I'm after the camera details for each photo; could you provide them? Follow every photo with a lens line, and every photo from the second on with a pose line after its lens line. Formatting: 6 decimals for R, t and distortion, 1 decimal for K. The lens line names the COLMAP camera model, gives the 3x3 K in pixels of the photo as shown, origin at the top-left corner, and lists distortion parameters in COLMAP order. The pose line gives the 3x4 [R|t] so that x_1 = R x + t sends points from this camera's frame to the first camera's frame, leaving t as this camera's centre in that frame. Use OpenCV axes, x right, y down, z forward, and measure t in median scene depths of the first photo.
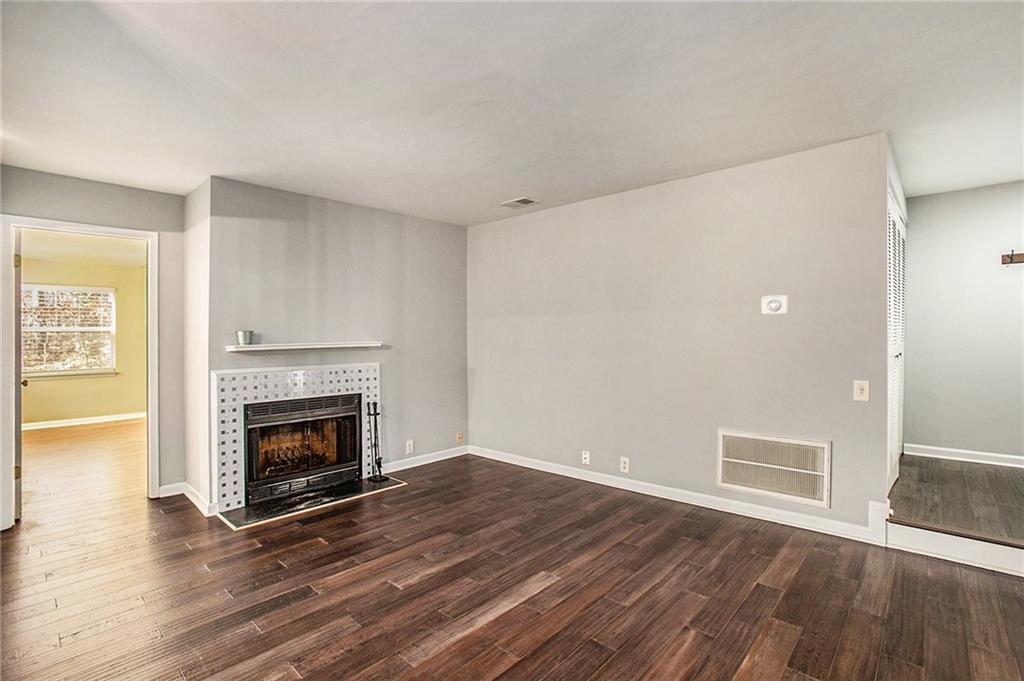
lens RADIAL K [[481.5, 0, 514.1], [0, 481.5, 336.4], [0, 0, 1]] dist [-0.038551, 0.000322]
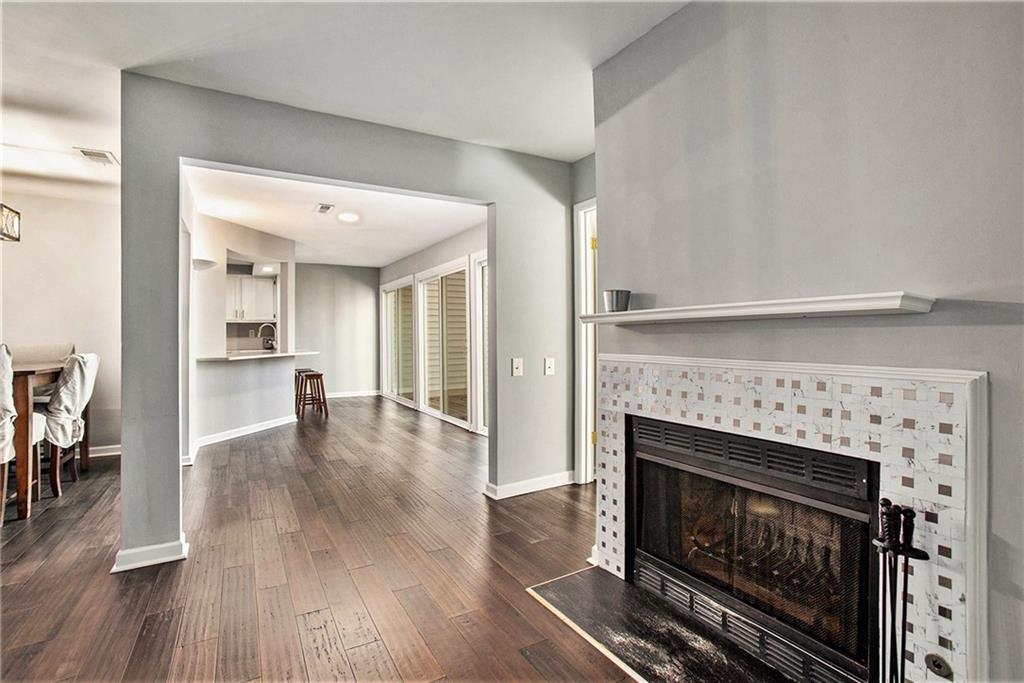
lens RADIAL K [[481.5, 0, 514.1], [0, 481.5, 337.4], [0, 0, 1]] dist [-0.038551, 0.000322]
pose [[-0.292231, 0.019142, -0.956156, 0.043787], [0.010231, 0.999805, 0.016889, 0.031856], [0.956293, -0.004847, -0.292370, 0.932694]]
